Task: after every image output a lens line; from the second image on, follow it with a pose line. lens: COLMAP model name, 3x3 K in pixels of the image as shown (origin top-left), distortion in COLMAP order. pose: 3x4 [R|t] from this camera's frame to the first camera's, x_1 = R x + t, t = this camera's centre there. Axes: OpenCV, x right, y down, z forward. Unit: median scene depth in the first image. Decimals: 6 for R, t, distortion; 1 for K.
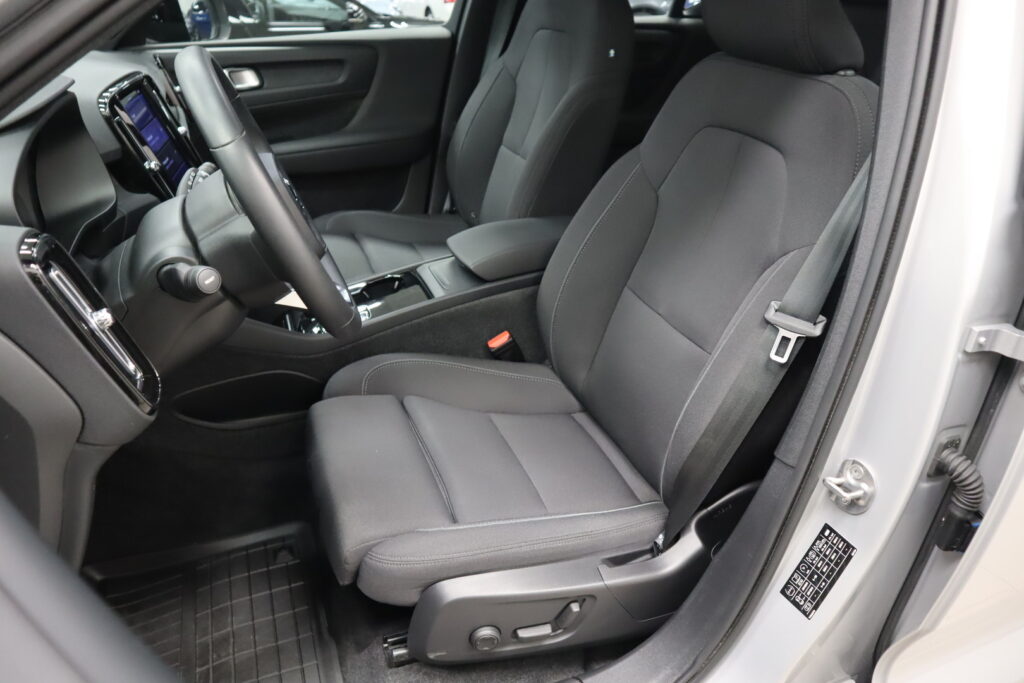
lens RADIAL K [[713.7, 0, 512.0], [0, 713.7, 341.5], [0, 0, 1]] dist [-0.123878, 0.077373]
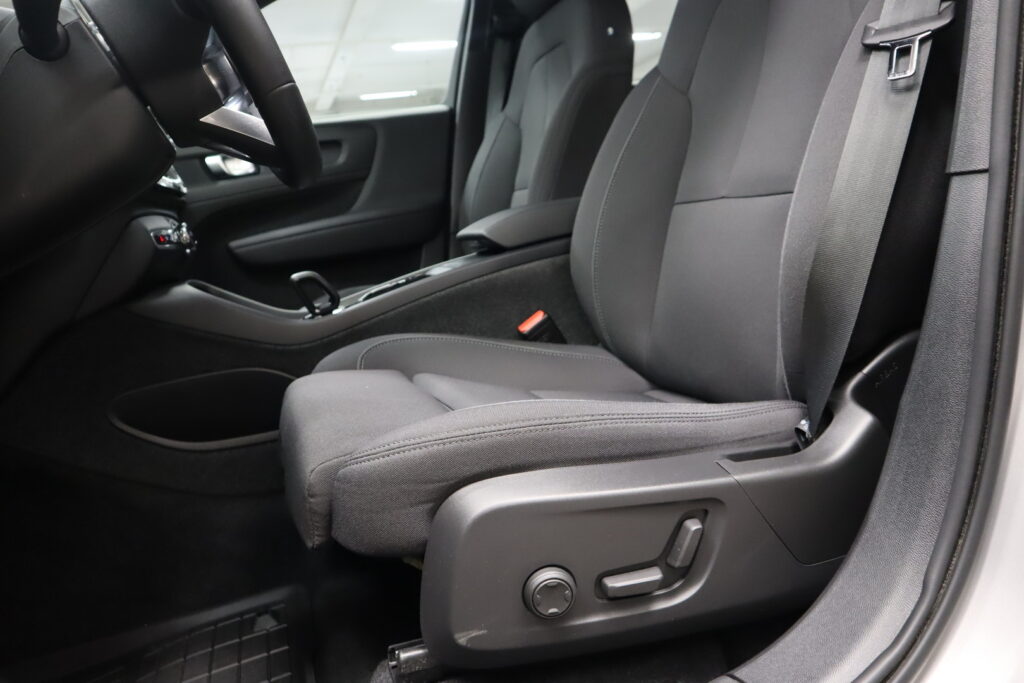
lens RADIAL K [[713.7, 0, 512.0], [0, 713.7, 341.5], [0, 0, 1]] dist [-0.123878, 0.077373]
pose [[0.987346, -0.151970, -0.045309, -0.008405], [0.128994, 0.935847, -0.327949, 0.313958], [0.092241, 0.317954, 0.943608, 0.288995]]
